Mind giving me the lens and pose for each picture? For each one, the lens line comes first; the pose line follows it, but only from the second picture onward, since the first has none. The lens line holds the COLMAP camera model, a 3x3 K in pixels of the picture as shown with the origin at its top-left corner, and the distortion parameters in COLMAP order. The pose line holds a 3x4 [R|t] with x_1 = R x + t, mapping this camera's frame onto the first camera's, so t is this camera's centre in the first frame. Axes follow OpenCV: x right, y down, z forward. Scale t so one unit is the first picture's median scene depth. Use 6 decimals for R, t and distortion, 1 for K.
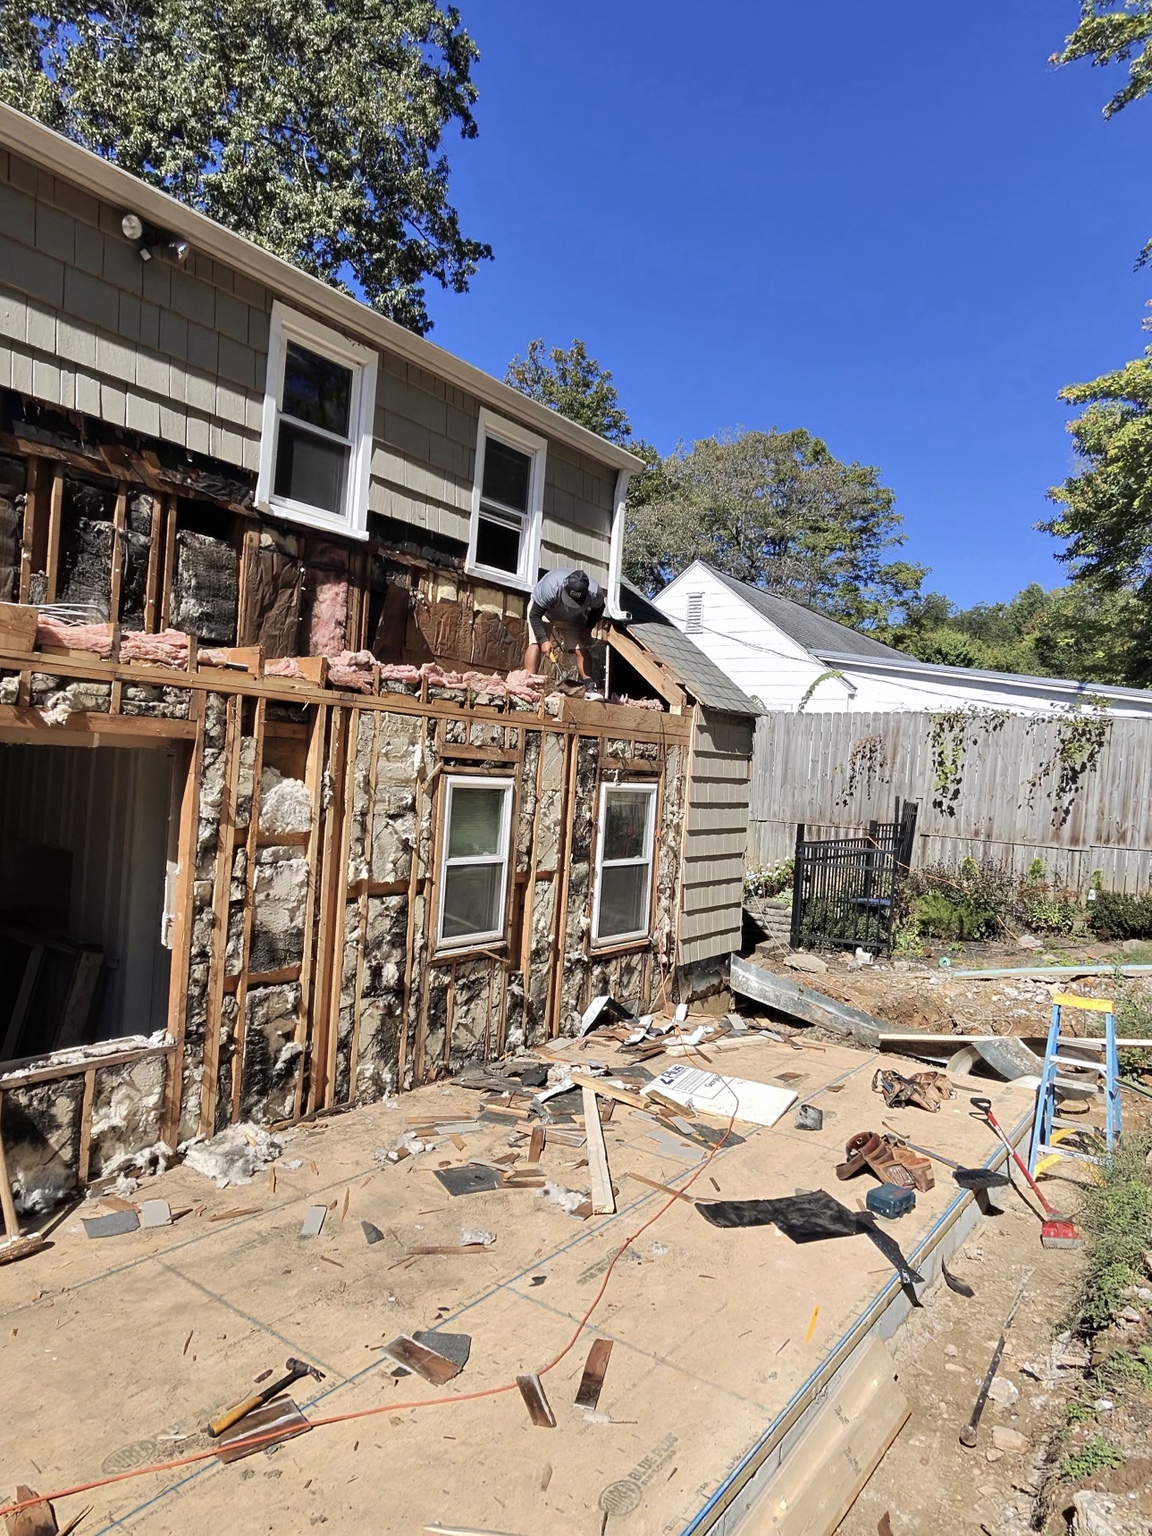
lens RADIAL K [[953.6, 0, 580.4], [0, 953.6, 783.0], [0, 0, 1]] dist [-0.001083, 0.004542]
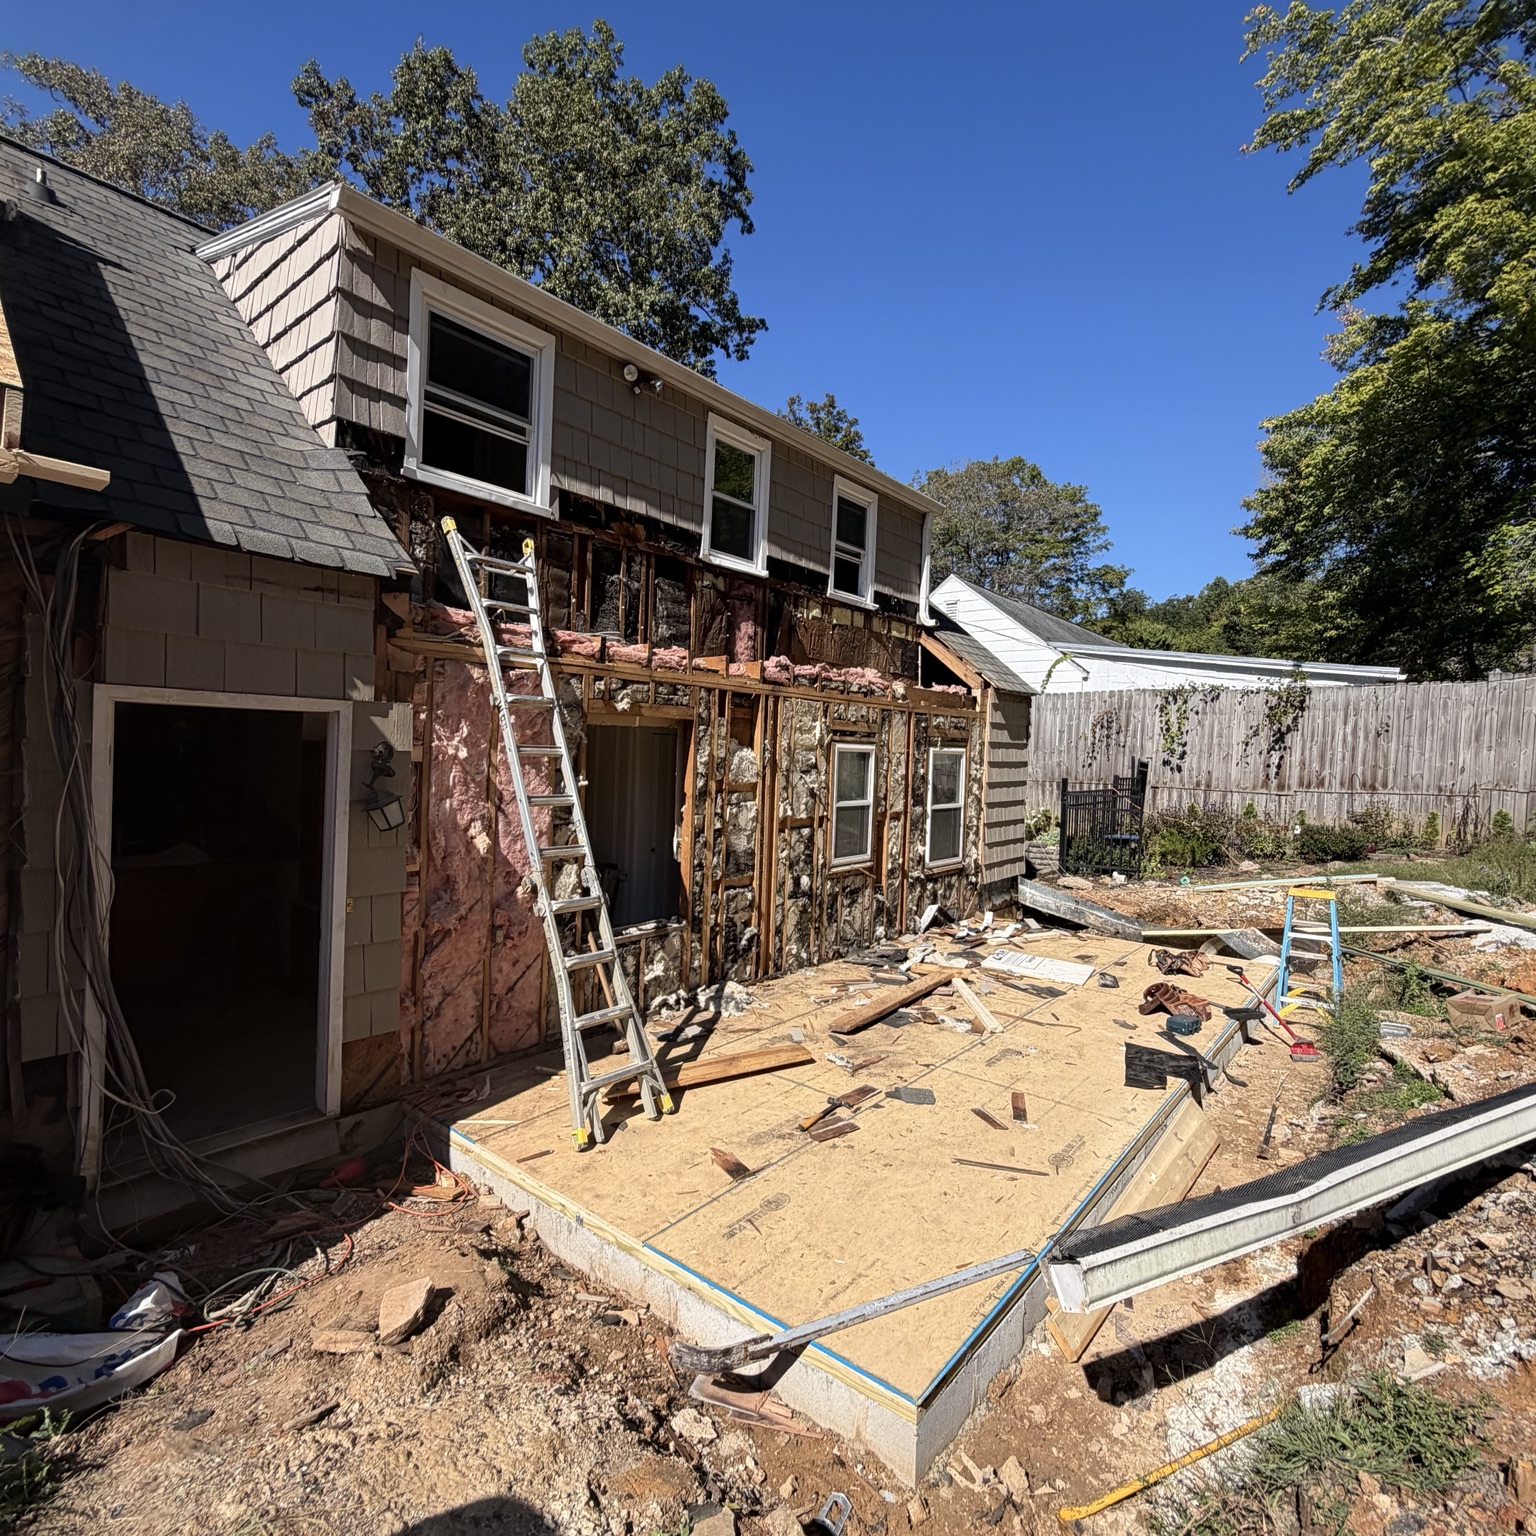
lens RADIAL K [[814.1, 0, 764.5], [0, 814.1, 774.1], [0, 0, 1]] dist [0.006852, -0.001138]
pose [[0.997663, -0.029030, -0.061846, -0.146514], [0.029733, 0.999503, 0.010476, 0.019143], [0.061511, -0.012290, 0.998031, -0.176044]]
